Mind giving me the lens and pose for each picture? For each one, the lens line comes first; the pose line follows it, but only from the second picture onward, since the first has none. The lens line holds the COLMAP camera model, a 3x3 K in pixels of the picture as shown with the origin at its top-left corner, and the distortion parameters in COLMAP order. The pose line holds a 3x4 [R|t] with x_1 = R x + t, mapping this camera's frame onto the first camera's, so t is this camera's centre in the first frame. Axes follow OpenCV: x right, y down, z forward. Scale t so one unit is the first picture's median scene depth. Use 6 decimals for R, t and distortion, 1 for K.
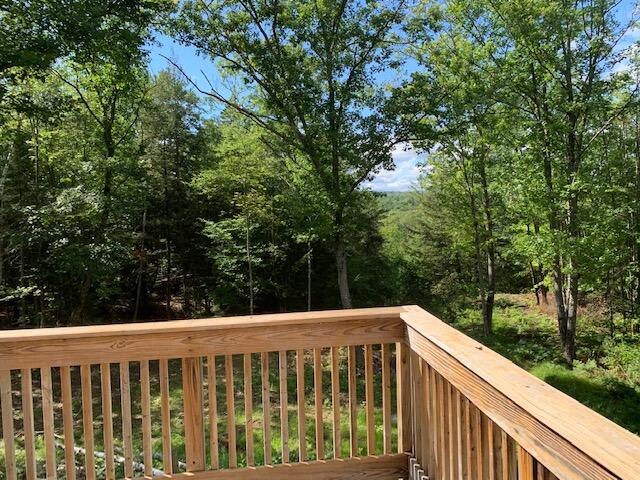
lens RADIAL K [[499.7, 0, 320.0], [0, 499.7, 240.0], [0, 0, 1]] dist [0.111635, -0.202522]
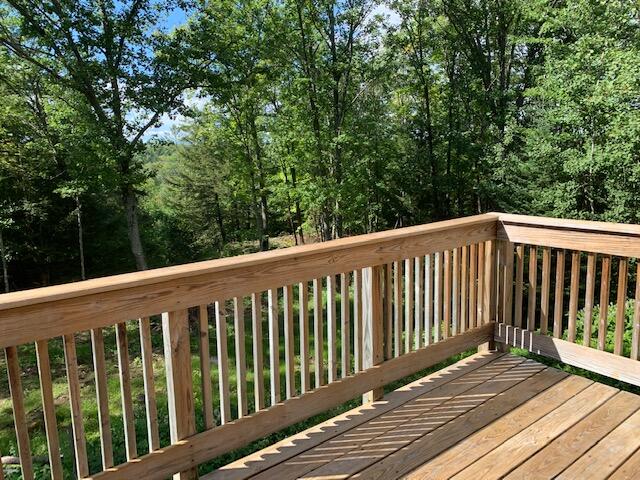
lens RADIAL K [[499.7, 0, 320.0], [0, 499.7, 240.0], [0, 0, 1]] dist [0.111635, -0.202522]
pose [[0.852677, -0.082743, 0.515845, -0.123599], [0.036984, 0.994461, 0.098380, 0.008118], [-0.521129, -0.064808, 0.851014, 0.016258]]
